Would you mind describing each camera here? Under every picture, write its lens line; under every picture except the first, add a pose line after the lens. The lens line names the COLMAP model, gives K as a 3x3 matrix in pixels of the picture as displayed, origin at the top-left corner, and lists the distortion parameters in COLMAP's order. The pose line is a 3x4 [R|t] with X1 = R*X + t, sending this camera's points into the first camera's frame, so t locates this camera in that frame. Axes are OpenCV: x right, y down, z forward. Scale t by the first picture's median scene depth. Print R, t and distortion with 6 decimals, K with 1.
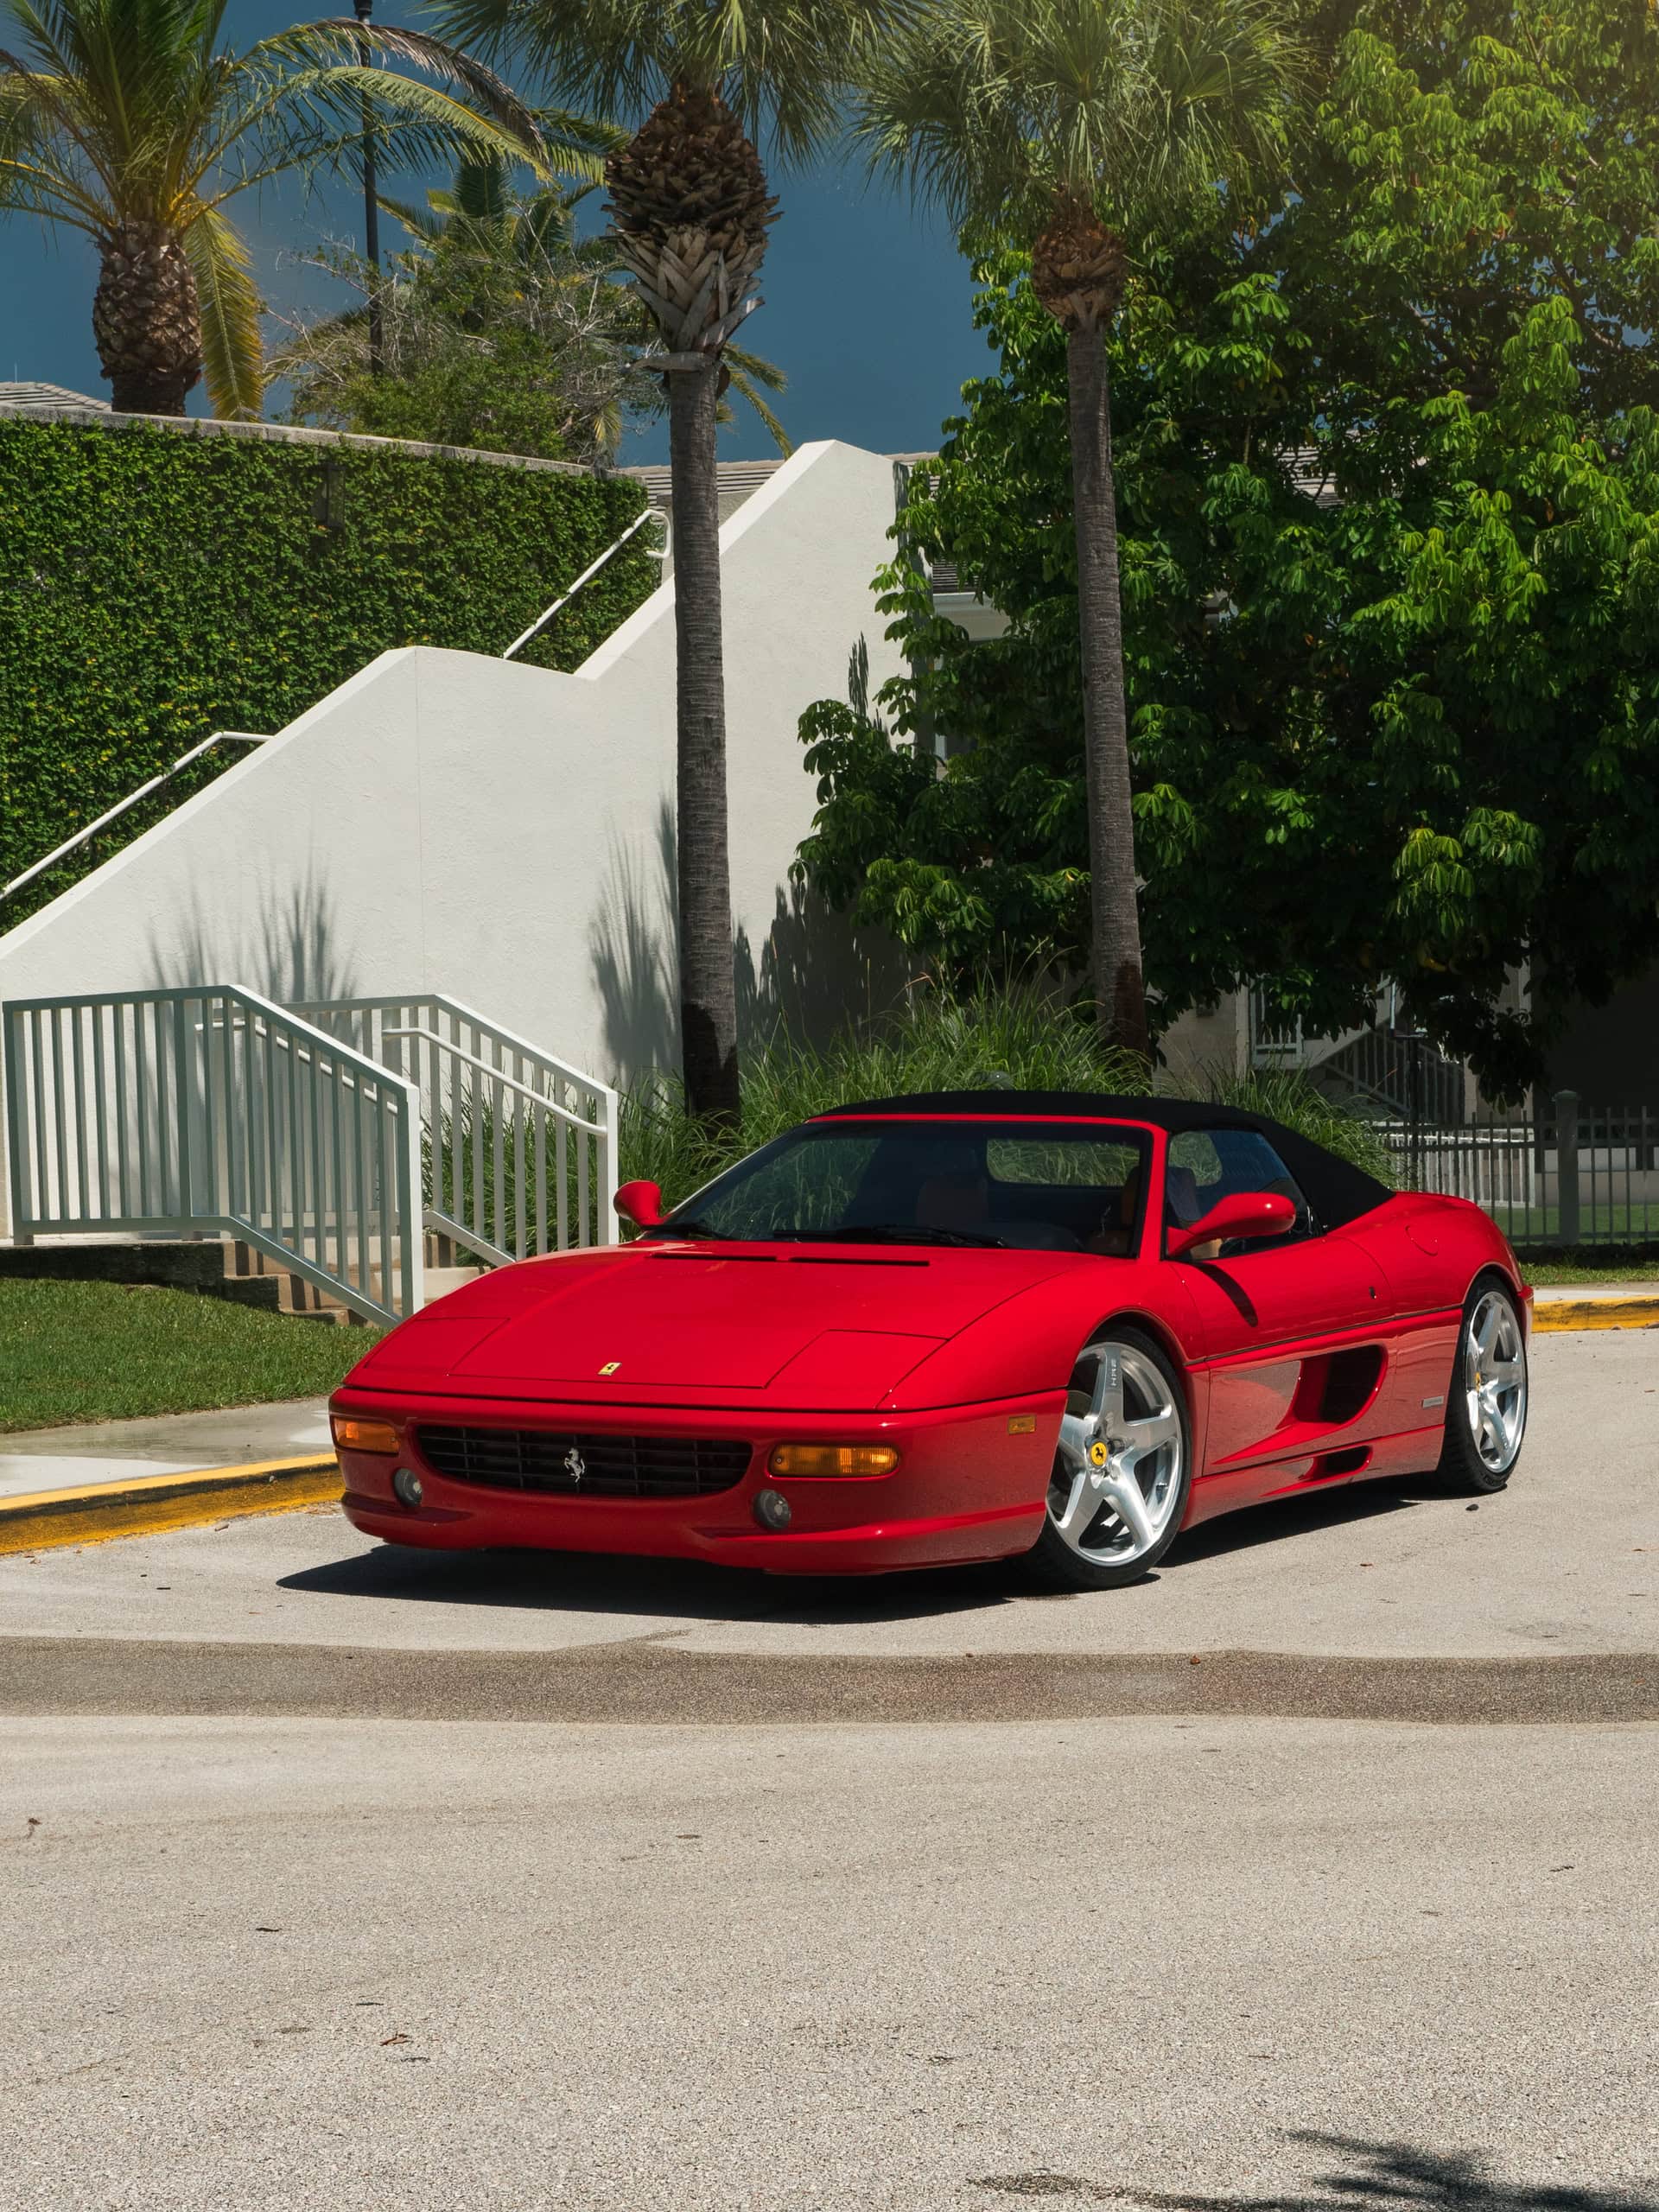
lens RADIAL K [[3842.8, 0, 896.3], [0, 3842.8, 1244.9], [0, 0, 1]] dist [0.031778, -0.122753]
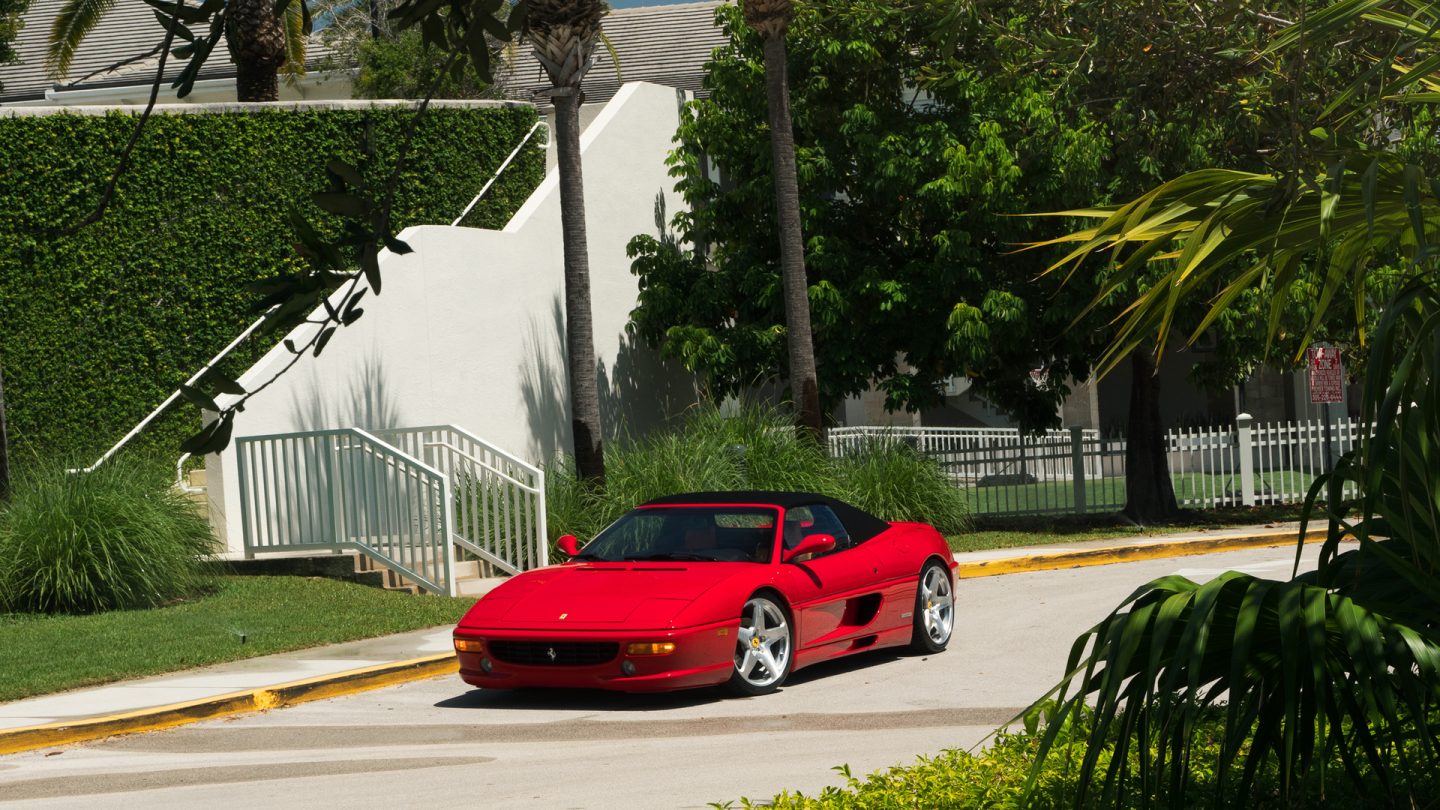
lens RADIAL K [[2703.6, 0, 721.4], [0, 2703.6, 482.8], [0, 0, 1]] dist [0.045868, 0.064926]
pose [[0.999294, -0.037275, 0.004779, 0.010331], [0.037306, 0.999282, -0.006613, -0.016294], [-0.004529, 0.006786, 0.999967, -0.320685]]
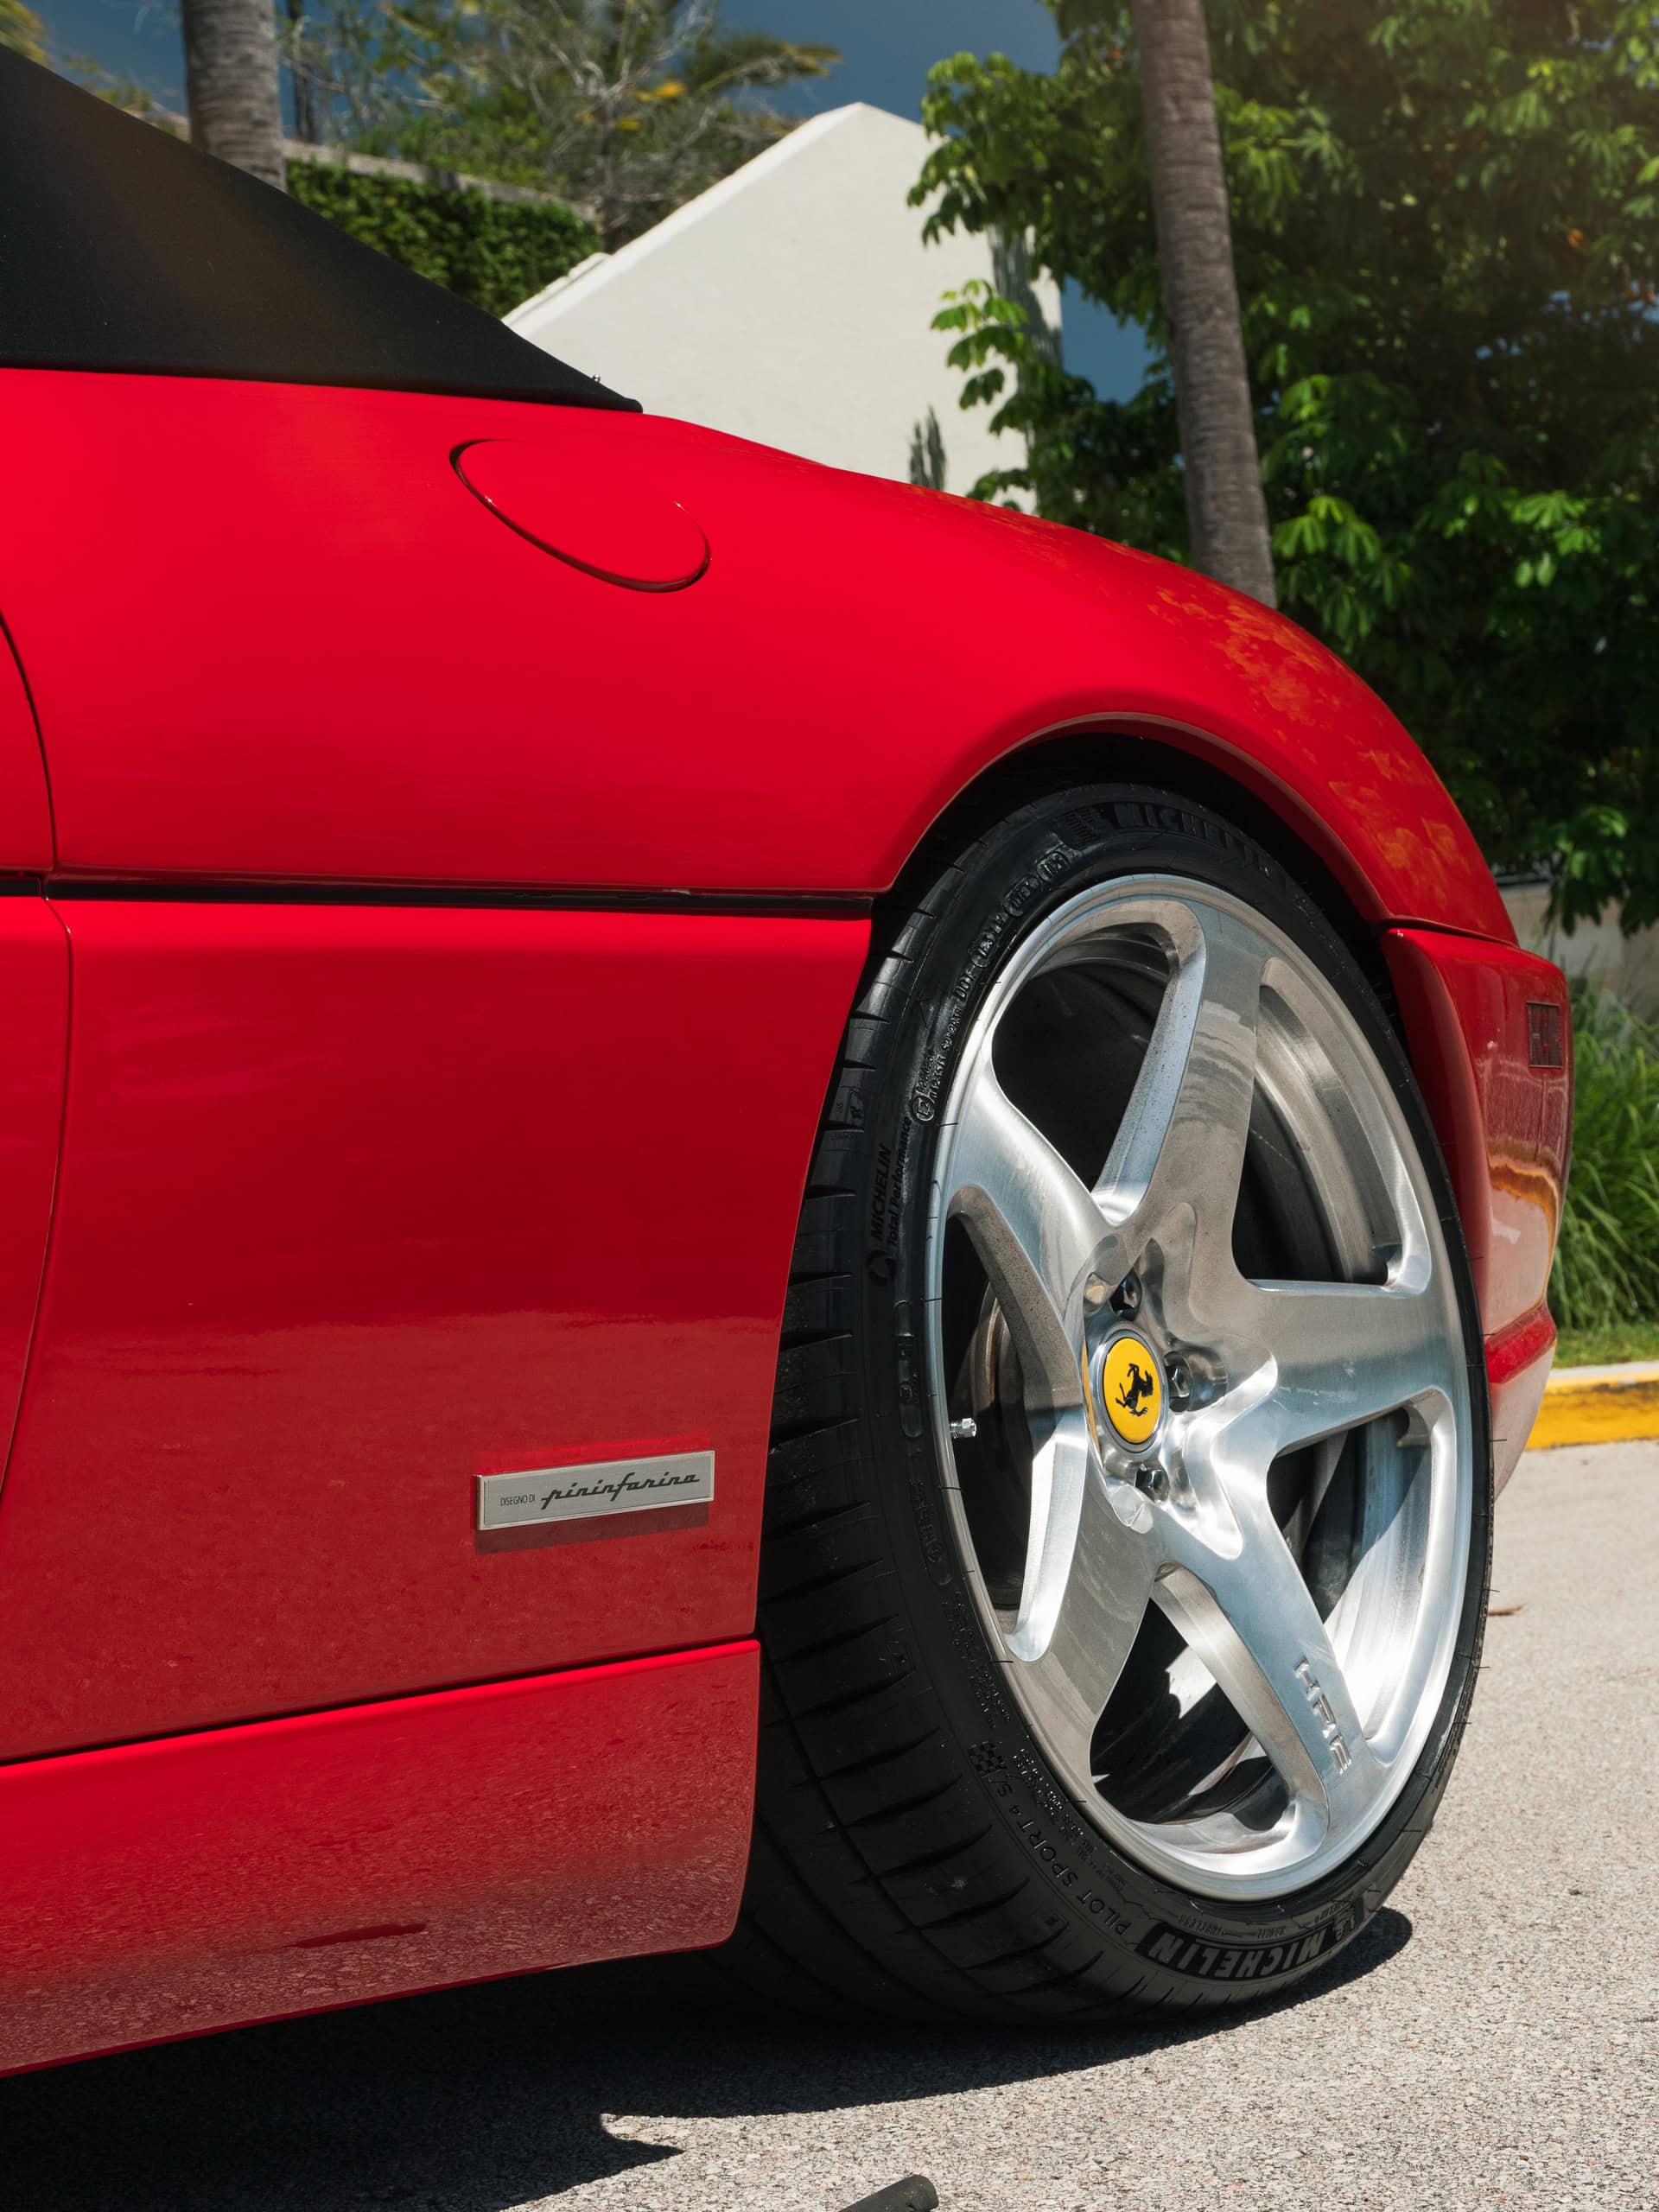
lens RADIAL K [[4215.1, 0, 829.5], [0, 4215.1, 1106.0], [0, 0, 1]] dist [0.009500, -0.321199]
pose [[0.987388, -0.067607, -0.143161, 0.083982], [0.055428, 0.994628, -0.087419, 0.019691], [0.148302, 0.078382, 0.985831, 0.405184]]
